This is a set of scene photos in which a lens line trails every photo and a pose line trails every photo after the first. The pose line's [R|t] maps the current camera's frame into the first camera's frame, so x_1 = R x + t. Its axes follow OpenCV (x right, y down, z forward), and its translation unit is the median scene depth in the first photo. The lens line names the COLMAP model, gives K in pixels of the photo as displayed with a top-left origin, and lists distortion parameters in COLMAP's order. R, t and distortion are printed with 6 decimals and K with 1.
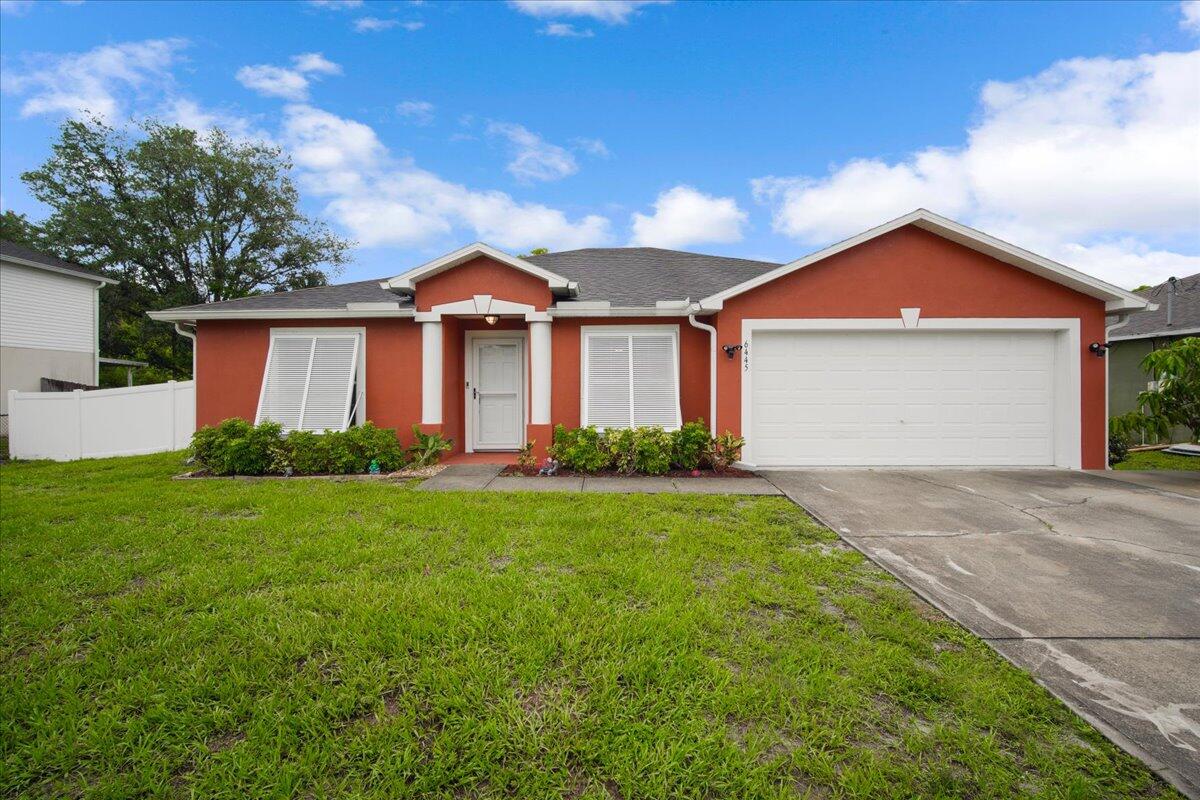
lens RADIAL K [[531.4, 0, 598.8], [0, 531.4, 391.2], [0, 0, 1]] dist [-0.009767, 0.000299]
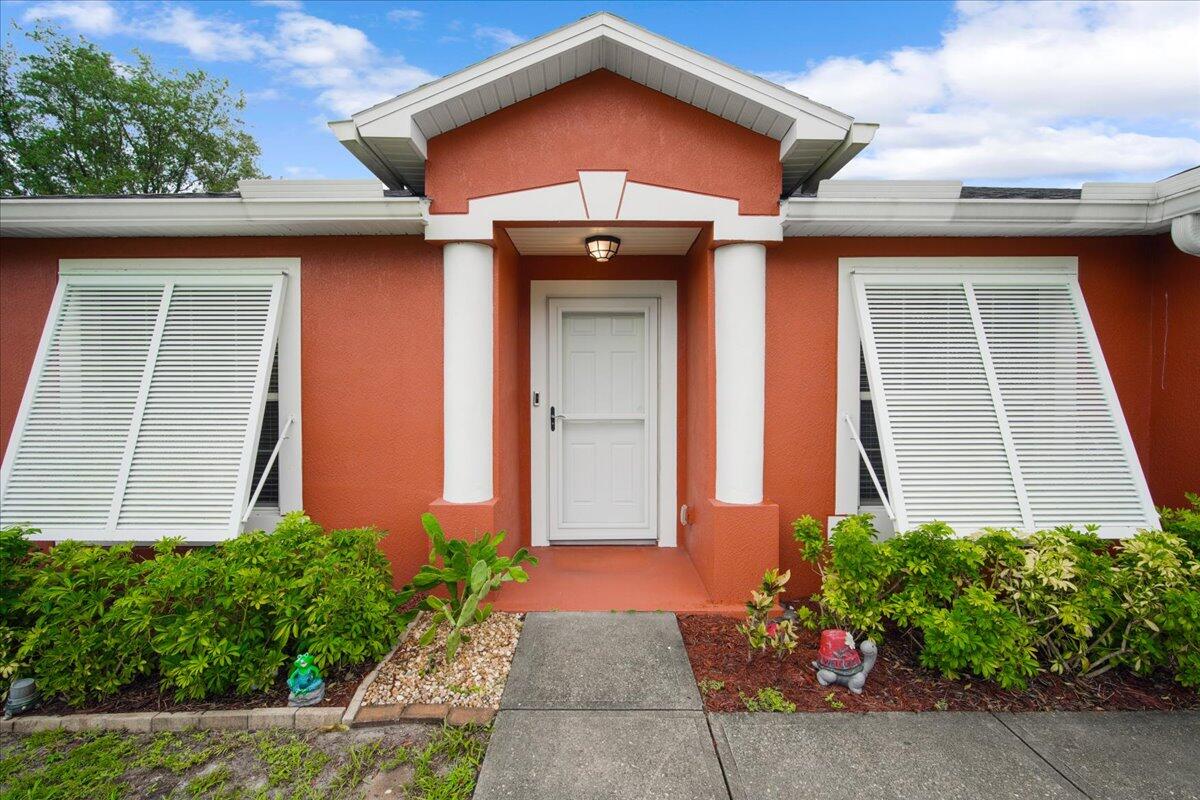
lens RADIAL K [[519.4, 0, 597.2], [0, 519.4, 399.1], [0, 0, 1]] dist [-0.015179, 0.004218]
pose [[0.999713, 0.002162, 0.023854, -0.238420], [-0.002517, 0.999886, 0.014864, -0.022123], [-0.023820, -0.014920, 0.999605, 0.639988]]
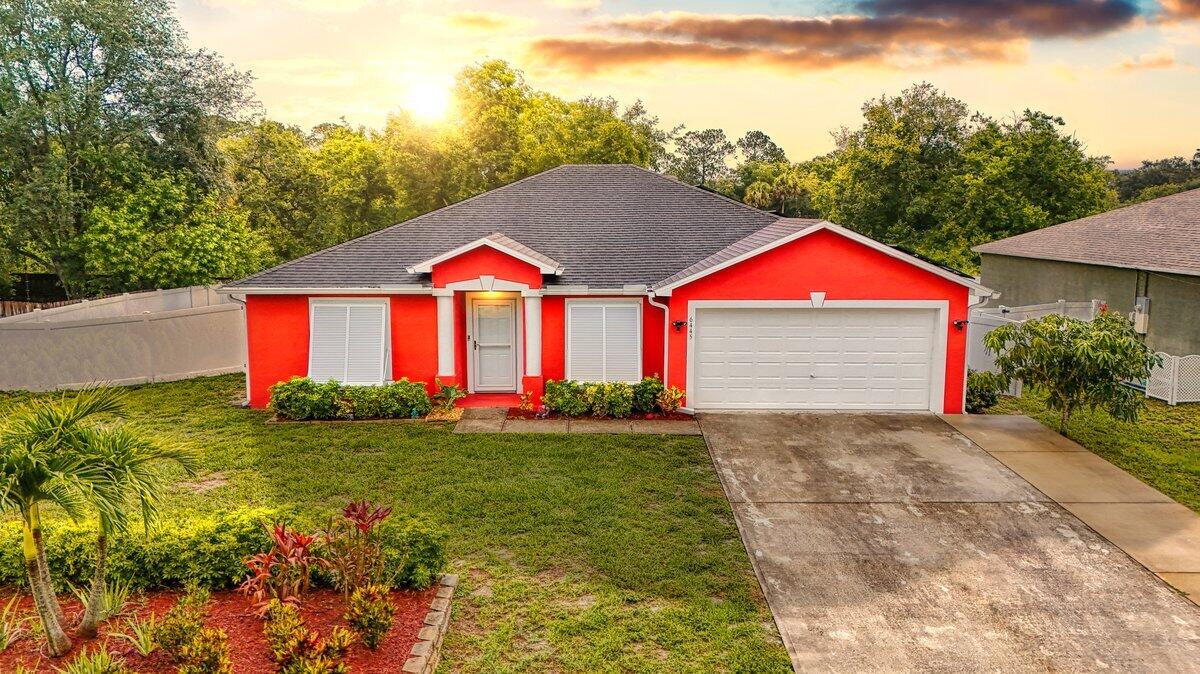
lens RADIAL K [[944.9, 0, 596.7], [0, 944.9, 348.0], [0, 0, 1]] dist [0.184942, -0.243697]
pose [[0.999736, 0.000178, 0.022976, -0.010211], [-0.003678, 0.988314, 0.152388, -0.365610], [-0.022681, -0.152432, 0.988054, -1.291925]]
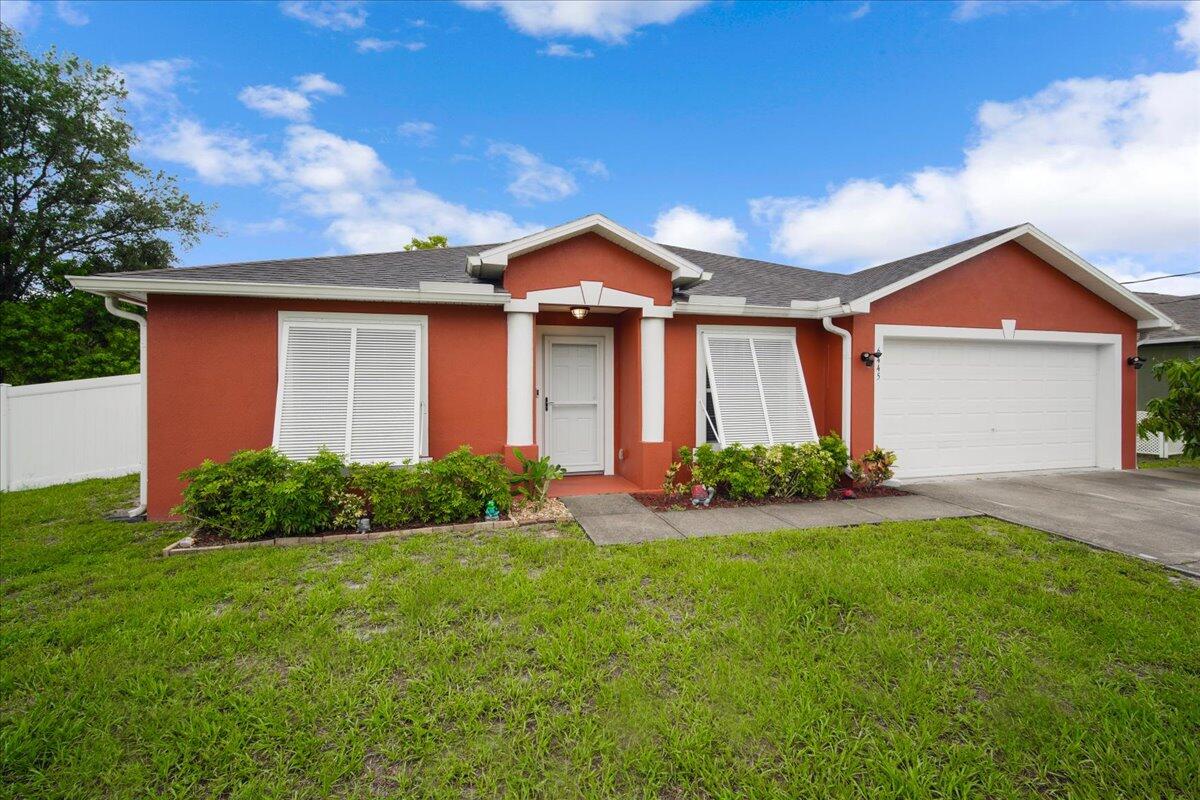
lens RADIAL K [[527.4, 0, 596.4], [0, 527.4, 397.3], [0, 0, 1]] dist [-0.007942, 0.000692]
pose [[0.957039, -0.003498, 0.289937, -0.453970], [0.000269, 0.999938, 0.011174, -0.017371], [-0.289958, -0.010616, 0.956981, 0.250138]]
